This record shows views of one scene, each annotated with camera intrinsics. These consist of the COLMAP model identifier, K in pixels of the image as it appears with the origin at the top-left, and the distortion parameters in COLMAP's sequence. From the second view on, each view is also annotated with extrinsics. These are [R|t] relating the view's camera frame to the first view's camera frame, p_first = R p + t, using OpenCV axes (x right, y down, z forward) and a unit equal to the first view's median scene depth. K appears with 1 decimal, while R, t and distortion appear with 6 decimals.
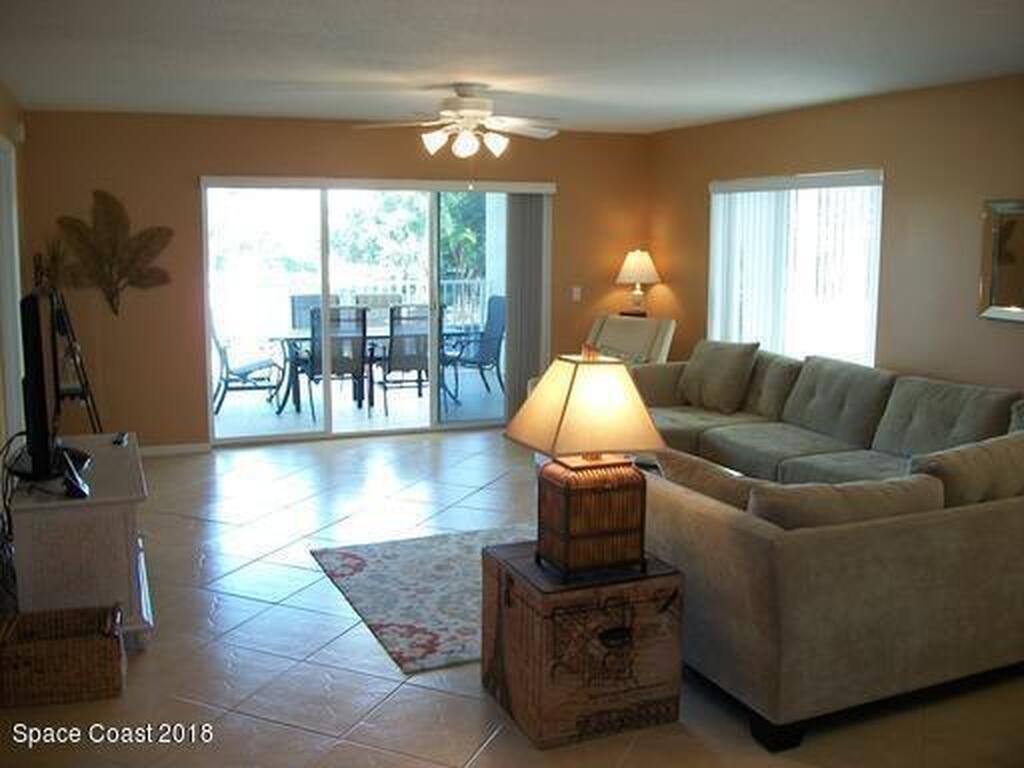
lens RADIAL K [[979.4, 0, 507.1], [0, 979.4, 382.4], [0, 0, 1]] dist [-0.105092, 0.000000]
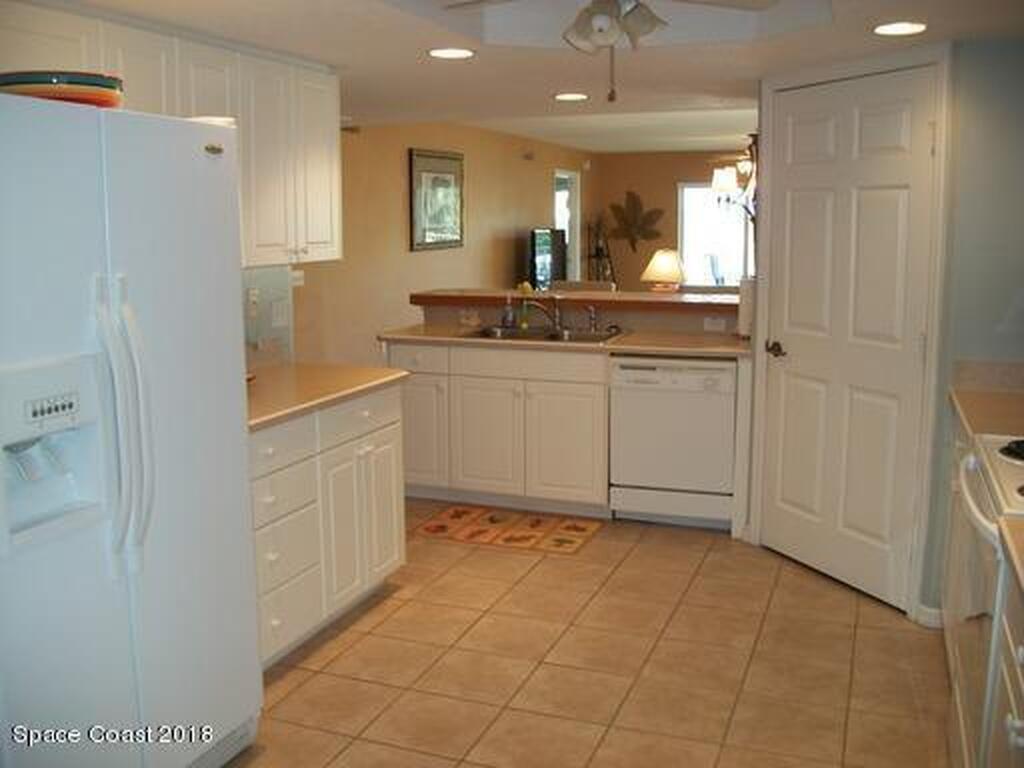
lens RADIAL K [[979.4, 0, 504.9], [0, 979.4, 379.4], [0, 0, 1]] dist [-0.105092, 0.000000]
pose [[0.734652, 0.100007, -0.671033, 0.964730], [-0.092734, 0.994595, 0.046703, 0.149498], [0.672076, 0.027918, 0.739955, -0.829959]]
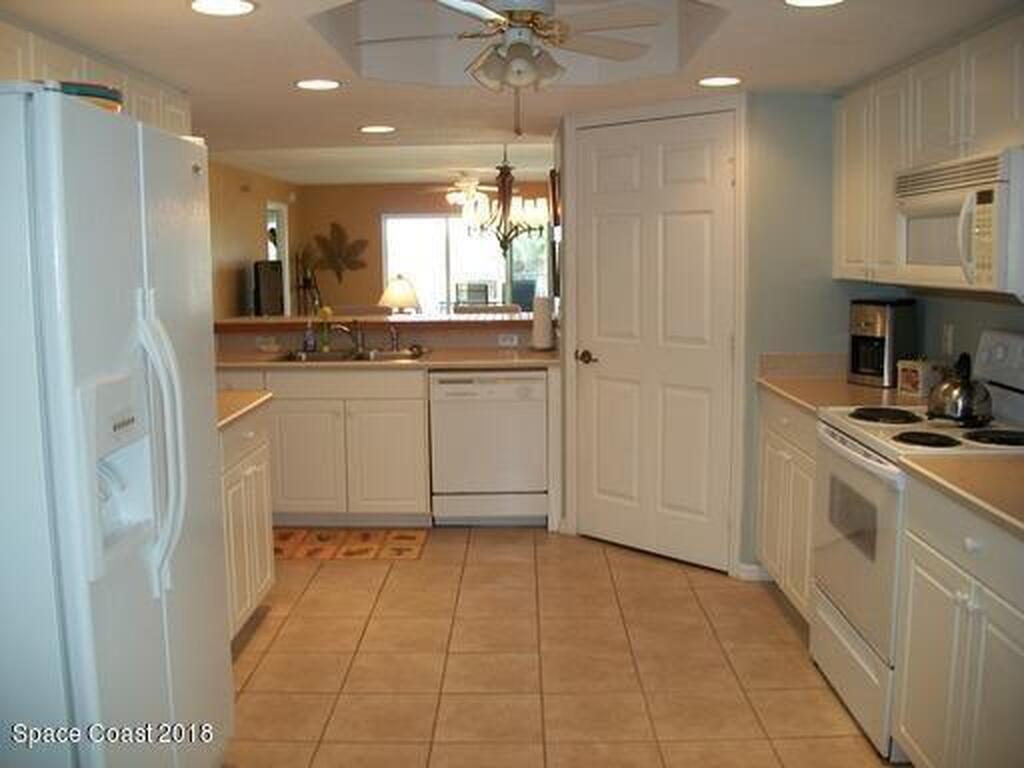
lens RADIAL K [[979.4, 0, 503.0], [0, 979.4, 380.4], [0, 0, 1]] dist [-0.105092, 0.000000]
pose [[0.924162, 0.035225, -0.380374, 0.866762], [-0.042141, 0.999063, -0.009867, 0.174466], [0.379670, 0.025148, 0.924780, -0.952482]]
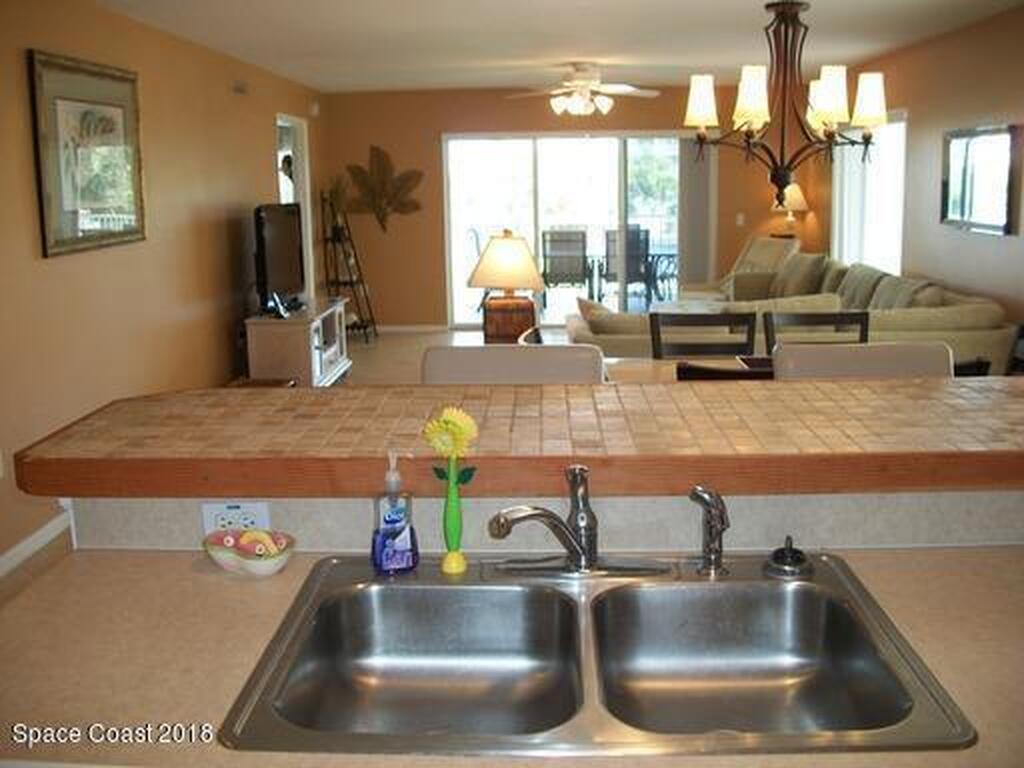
lens RADIAL K [[979.4, 0, 508.3], [0, 979.4, 384.0], [0, 0, 1]] dist [-0.105092, 0.000000]
pose [[0.917010, 0.058571, -0.394540, 0.435383], [-0.037084, 0.997395, 0.061873, 0.072638], [0.397136, -0.042107, 0.916793, -0.339253]]
